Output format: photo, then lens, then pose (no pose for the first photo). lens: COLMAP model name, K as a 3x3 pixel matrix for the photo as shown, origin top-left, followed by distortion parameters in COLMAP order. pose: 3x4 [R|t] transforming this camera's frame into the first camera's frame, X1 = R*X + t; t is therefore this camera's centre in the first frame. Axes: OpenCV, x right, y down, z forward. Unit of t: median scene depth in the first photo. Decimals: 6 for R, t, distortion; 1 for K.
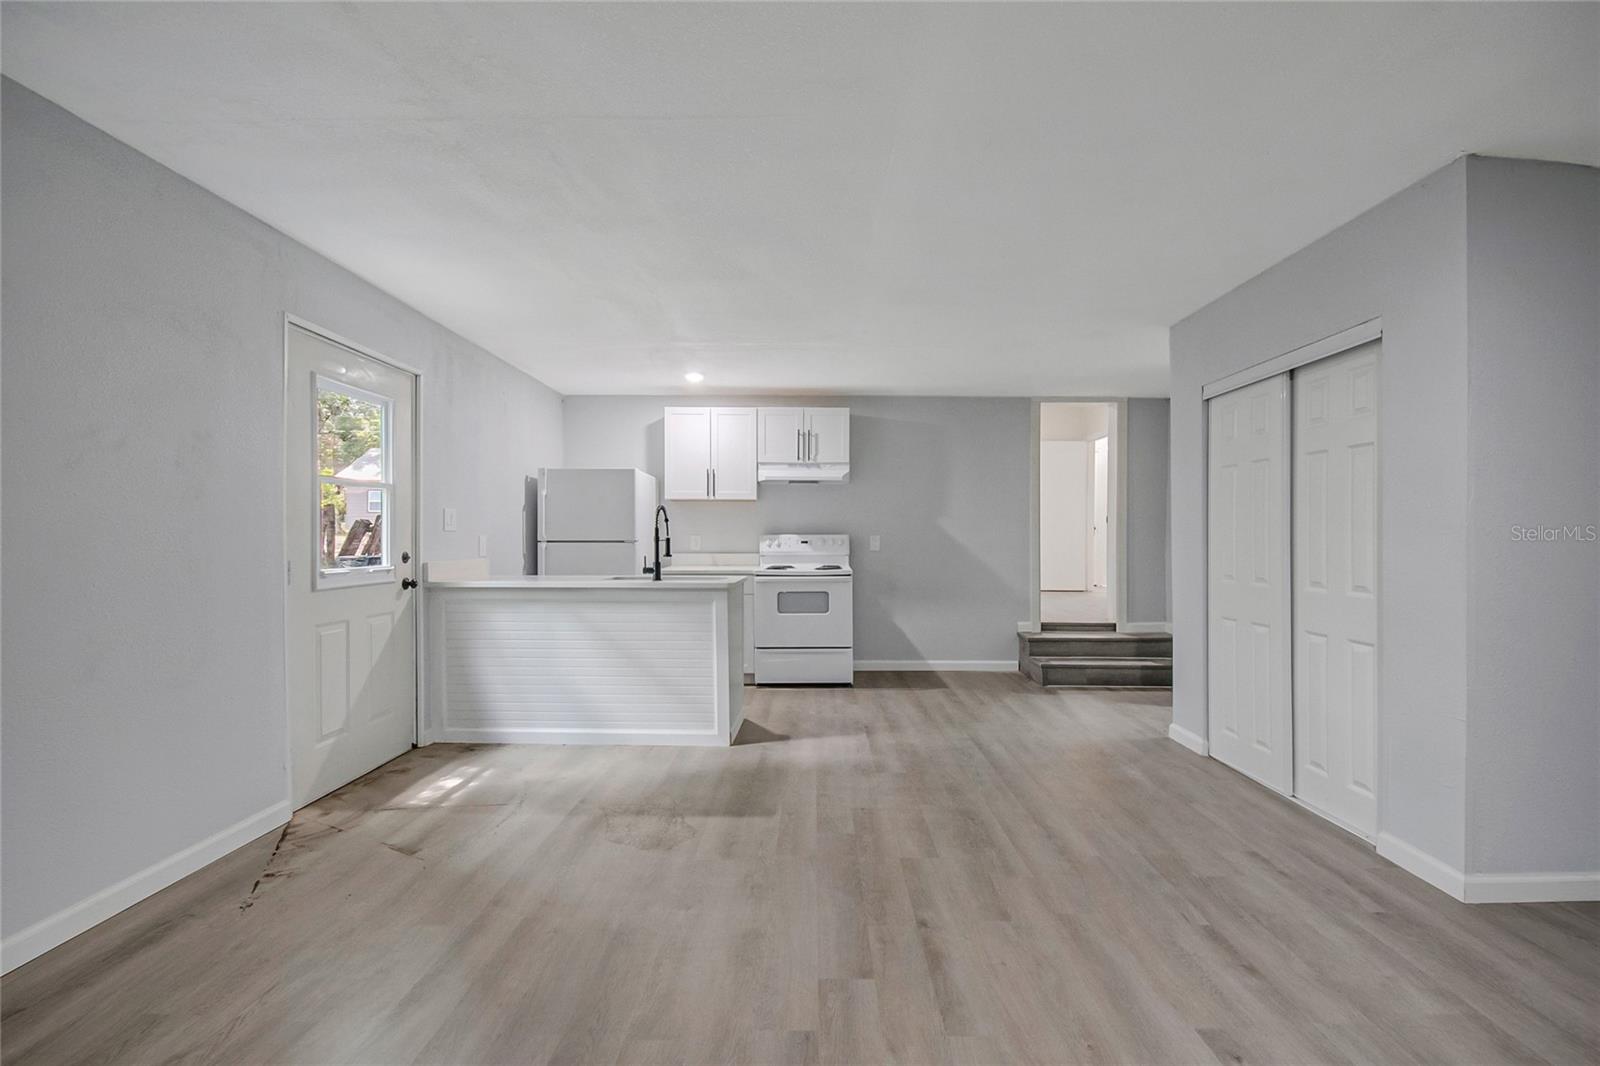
lens RADIAL K [[698.1, 0, 806.1], [0, 698.1, 536.5], [0, 0, 1]] dist [0.029378, -0.030713]
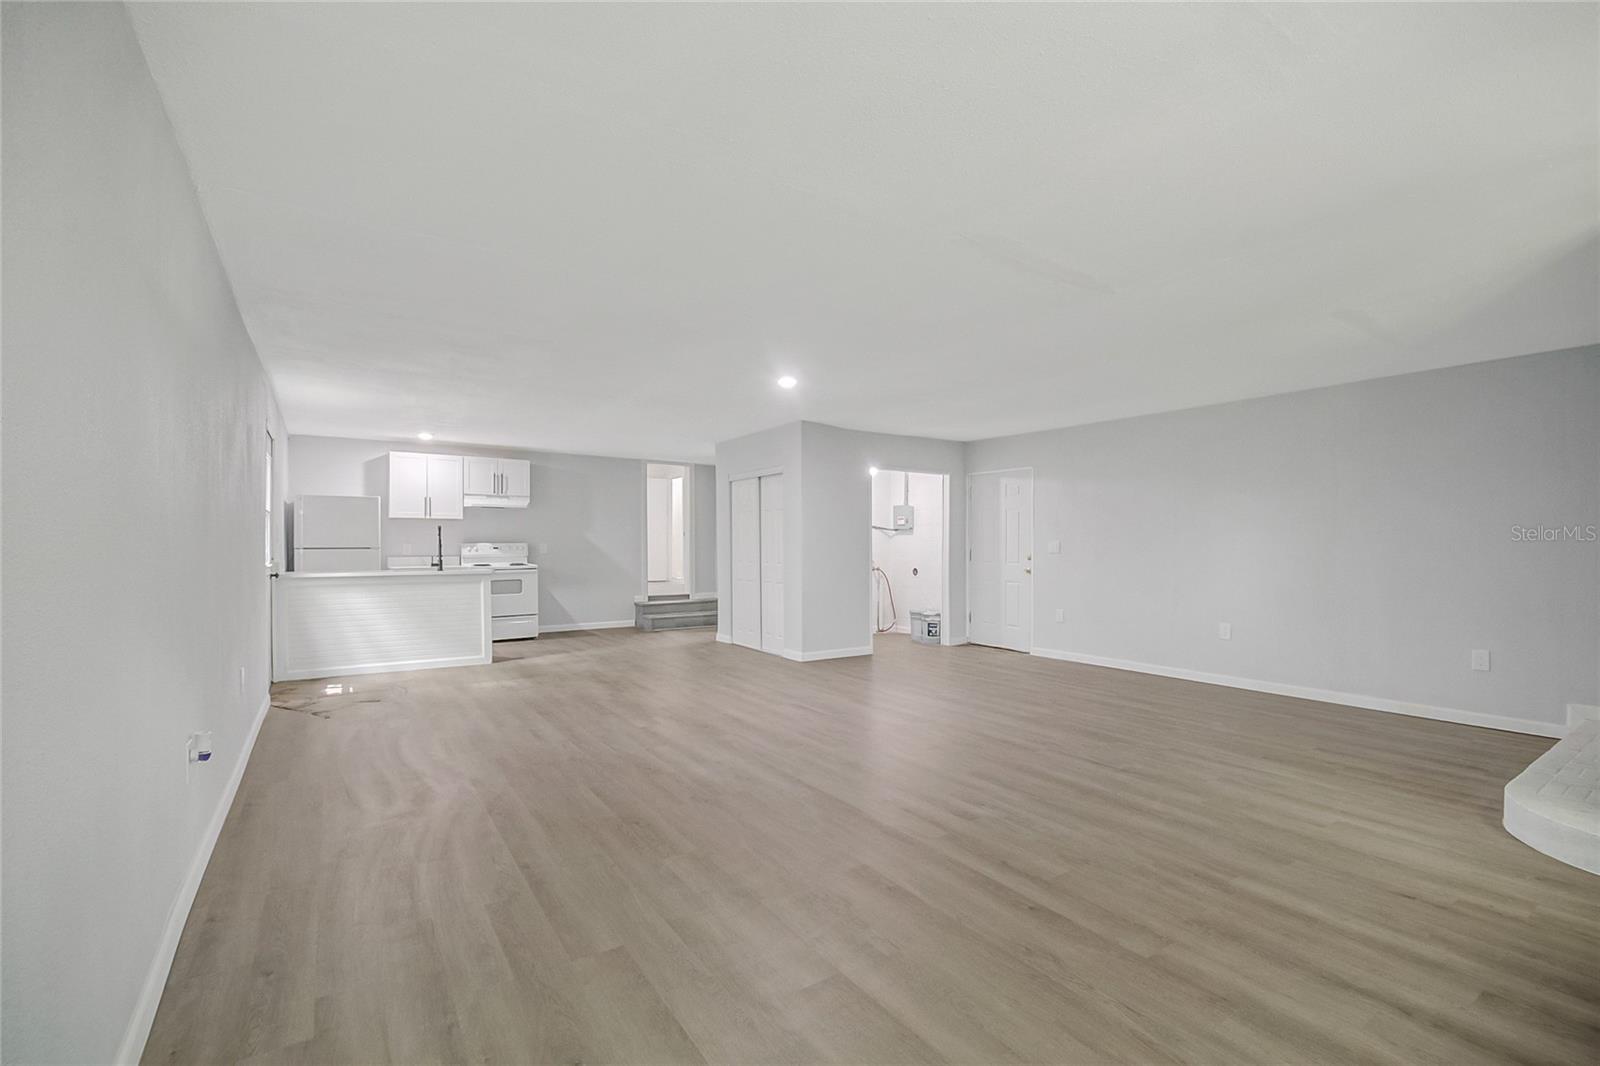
lens RADIAL K [[699.6, 0, 817.7], [0, 699.6, 550.6], [0, 0, 1]] dist [0.009738, -0.018619]
pose [[0.816733, -0.008157, 0.576958, -0.310649], [0.002613, 0.999942, 0.010437, -0.000289], [-0.577010, -0.007017, 0.816707, -0.623241]]
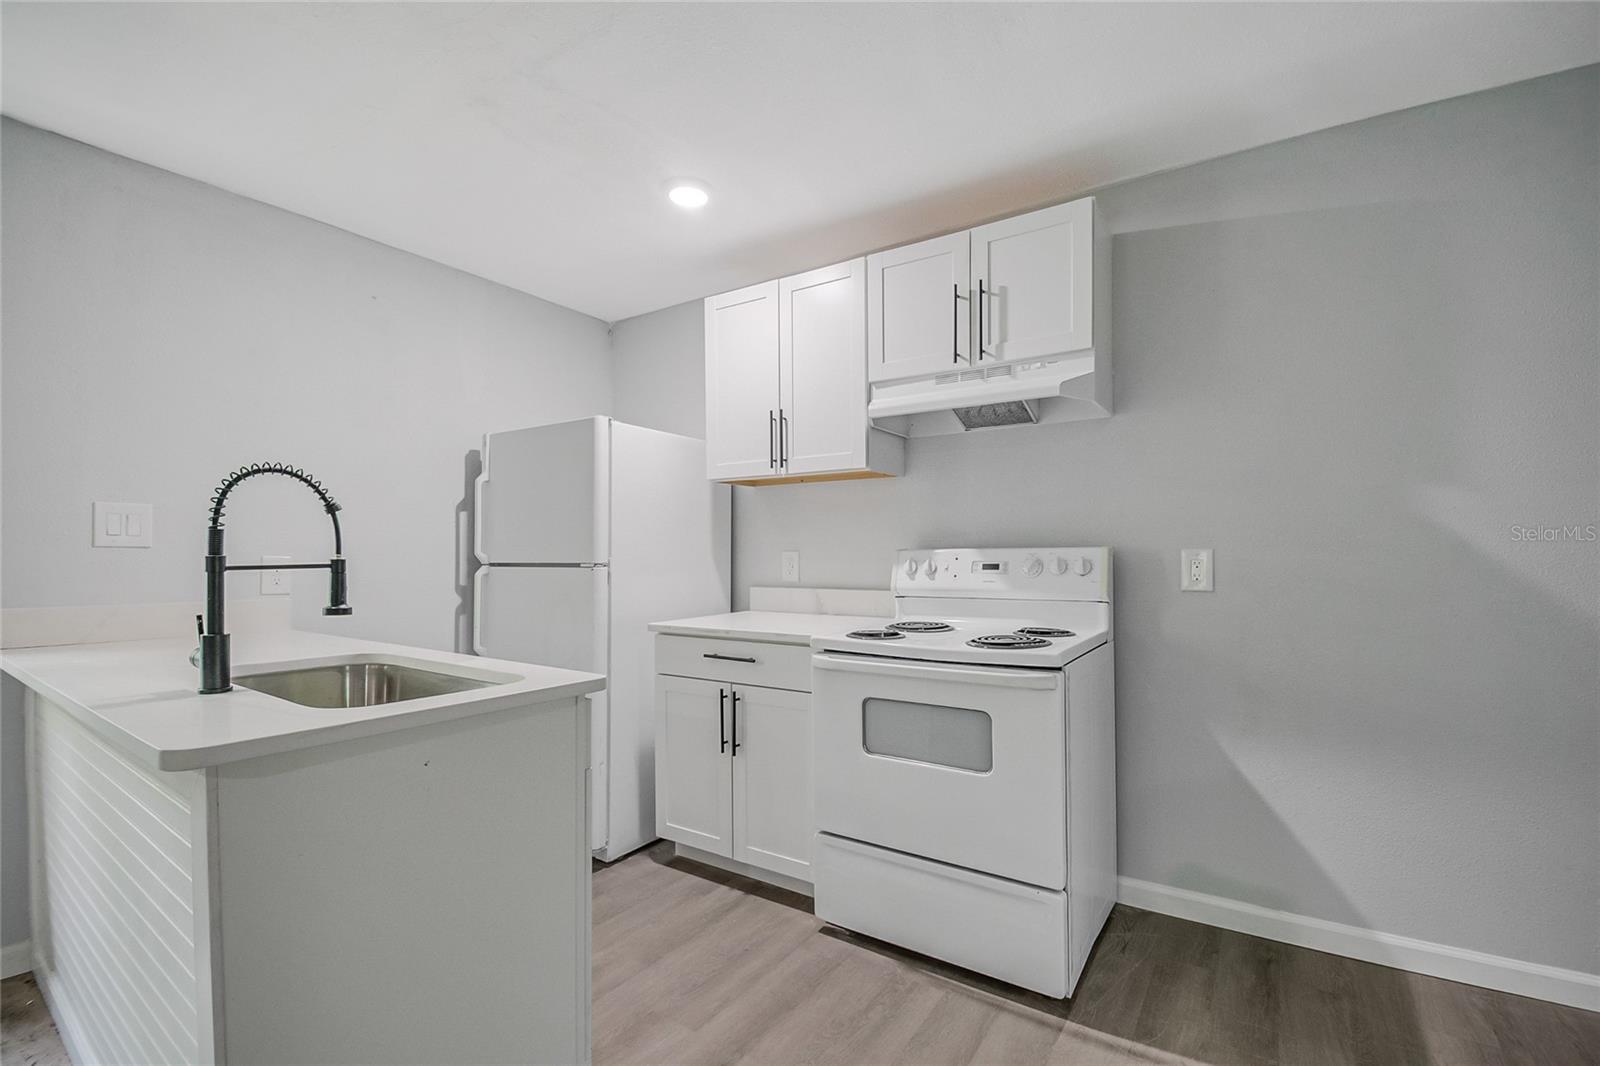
lens RADIAL K [[699.6, 0, 817.7], [0, 699.6, 550.6], [0, 0, 1]] dist [0.009738, -0.018619]
pose [[0.839152, -0.008537, -0.543830, 0.139837], [0.004232, 0.999949, -0.009166, 0.002118], [0.543881, 0.005390, 0.839145, 0.619763]]
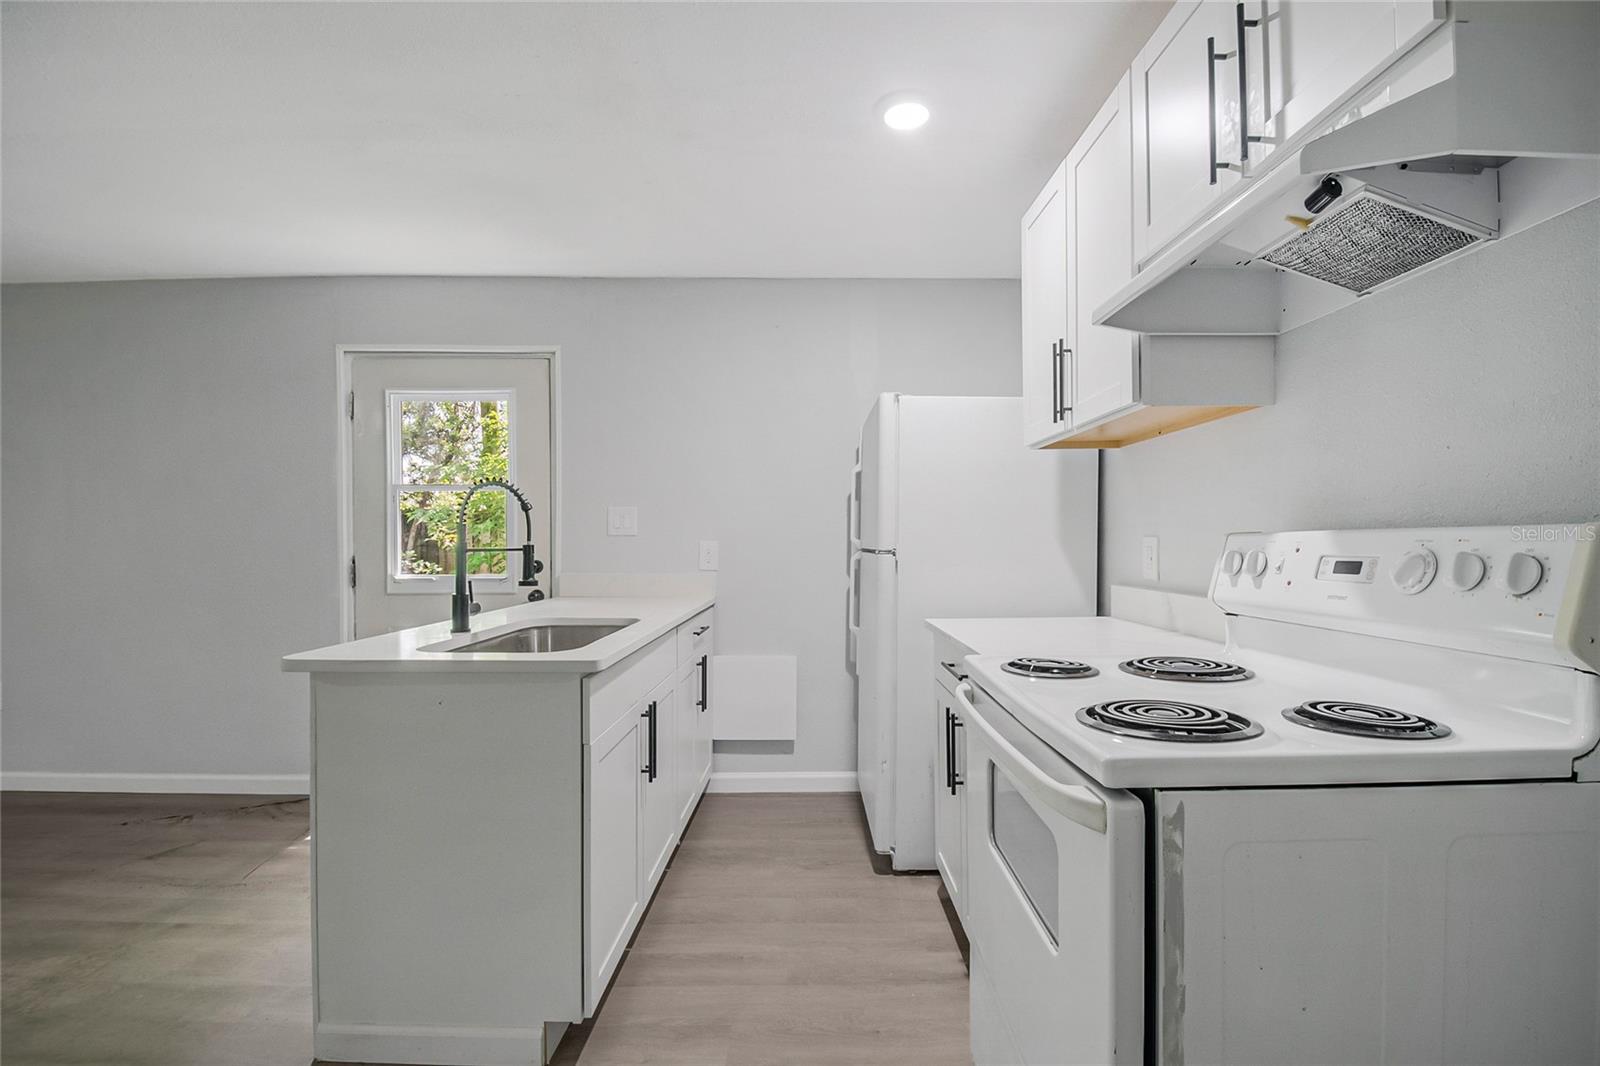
lens RADIAL K [[699.6, 0, 817.7], [0, 699.6, 550.6], [0, 0, 1]] dist [0.009738, -0.018619]
pose [[0.024961, 0.009363, -0.999645, 0.199324], [-0.000970, 0.999956, 0.009342, 0.001667], [0.999688, 0.000737, 0.024969, 0.870750]]
